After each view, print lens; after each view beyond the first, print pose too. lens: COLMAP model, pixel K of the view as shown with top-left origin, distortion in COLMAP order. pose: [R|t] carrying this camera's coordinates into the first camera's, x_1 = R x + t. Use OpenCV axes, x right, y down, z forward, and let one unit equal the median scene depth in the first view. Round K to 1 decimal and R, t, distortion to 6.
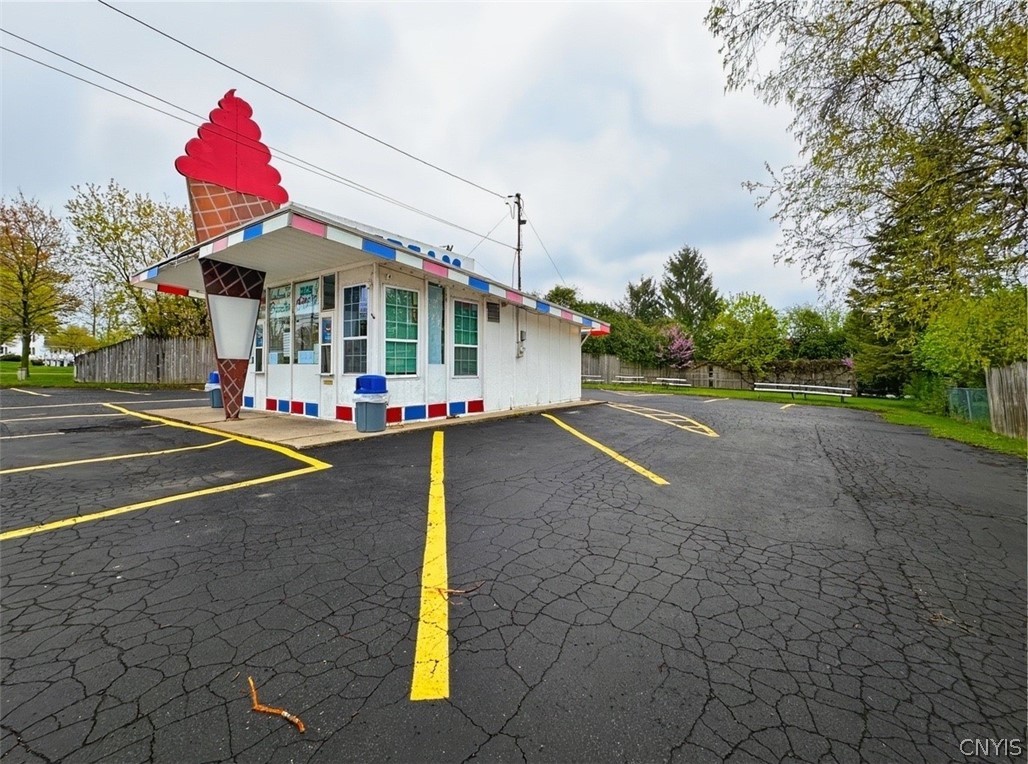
lens RADIAL K [[416.3, 0, 522.7], [0, 416.3, 365.4], [0, 0, 1]] dist [0.000934, -0.000072]
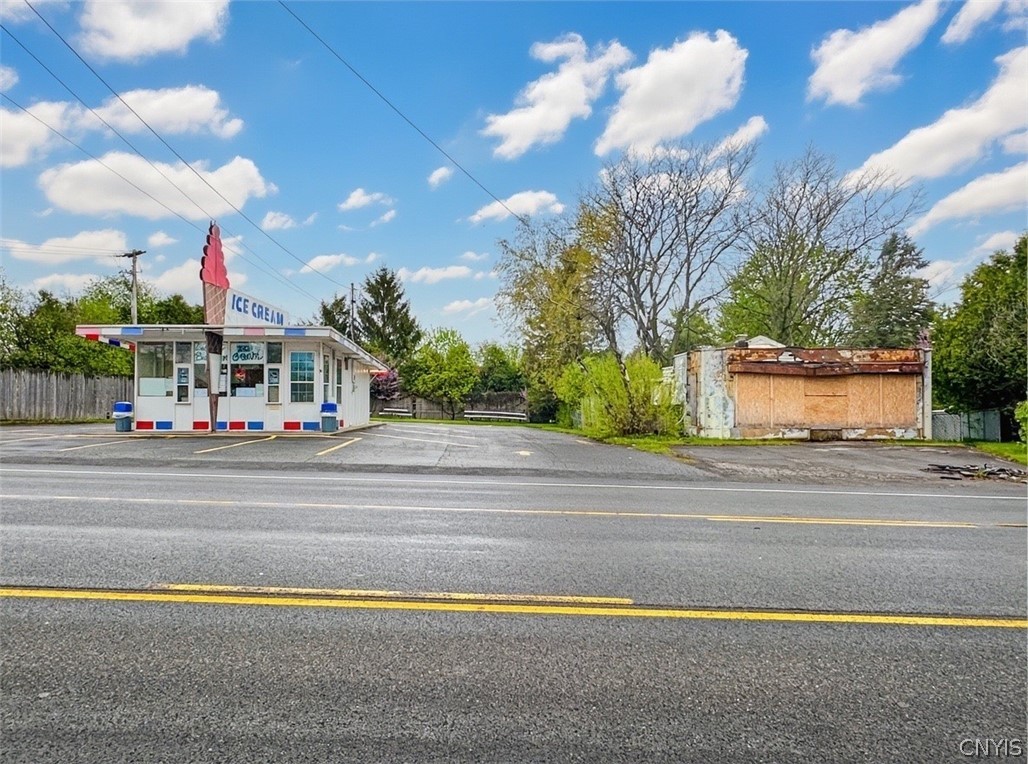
lens RADIAL K [[635.4, 0, 512.6], [0, 635.4, 383.8], [0, 0, 1]] dist [-0.010114, -0.002086]
pose [[0.797922, 0.013654, 0.602606, -0.292592], [-0.001895, 0.999795, -0.020144, -0.001291], [-0.602758, 0.014931, 0.797784, -0.371671]]
